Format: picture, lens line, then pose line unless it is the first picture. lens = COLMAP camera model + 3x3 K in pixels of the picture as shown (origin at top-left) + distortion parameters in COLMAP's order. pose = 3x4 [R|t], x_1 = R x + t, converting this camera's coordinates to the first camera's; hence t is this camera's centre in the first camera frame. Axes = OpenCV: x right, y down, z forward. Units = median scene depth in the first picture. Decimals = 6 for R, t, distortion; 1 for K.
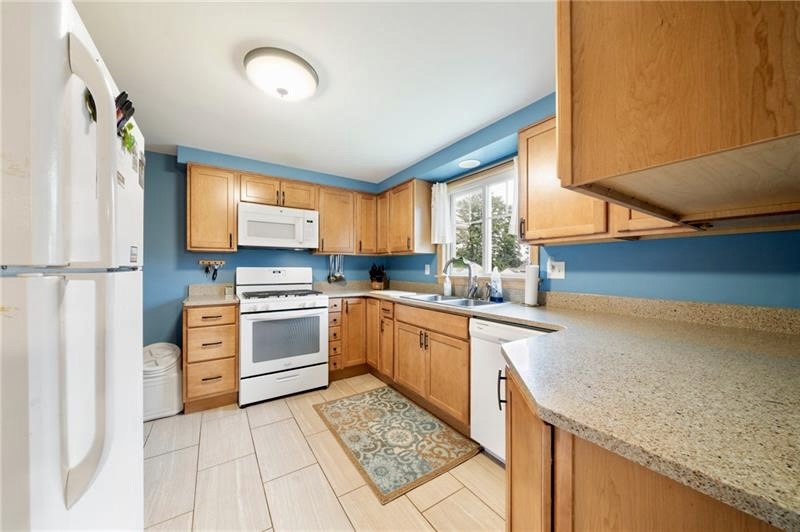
lens RADIAL K [[275.2, 0, 397.2], [0, 275.2, 261.8], [0, 0, 1]] dist [-0.001416, -0.000017]
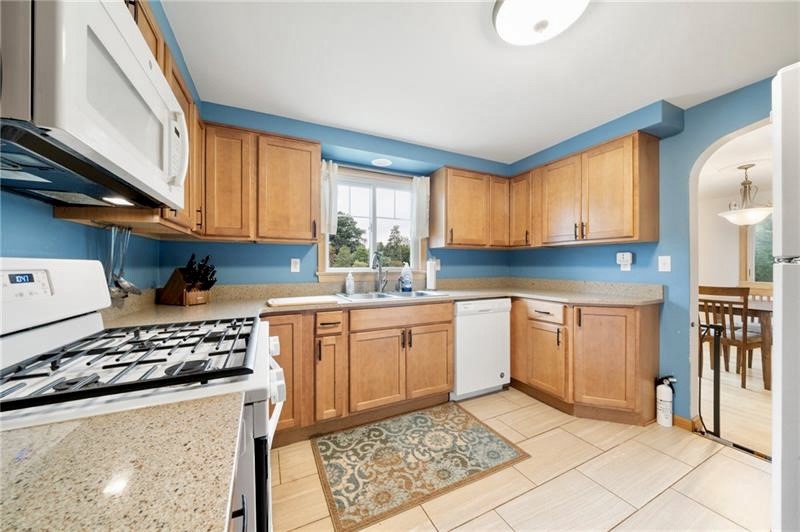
lens RADIAL K [[275.2, 0, 396.9], [0, 275.2, 264.6], [0, 0, 1]] dist [-0.001416, -0.000017]
pose [[0.148277, 0.003554, 0.988939, -0.875005], [-0.015017, 0.999886, -0.001342, 0.032997], [-0.988832, -0.014652, 0.148314, 0.926687]]
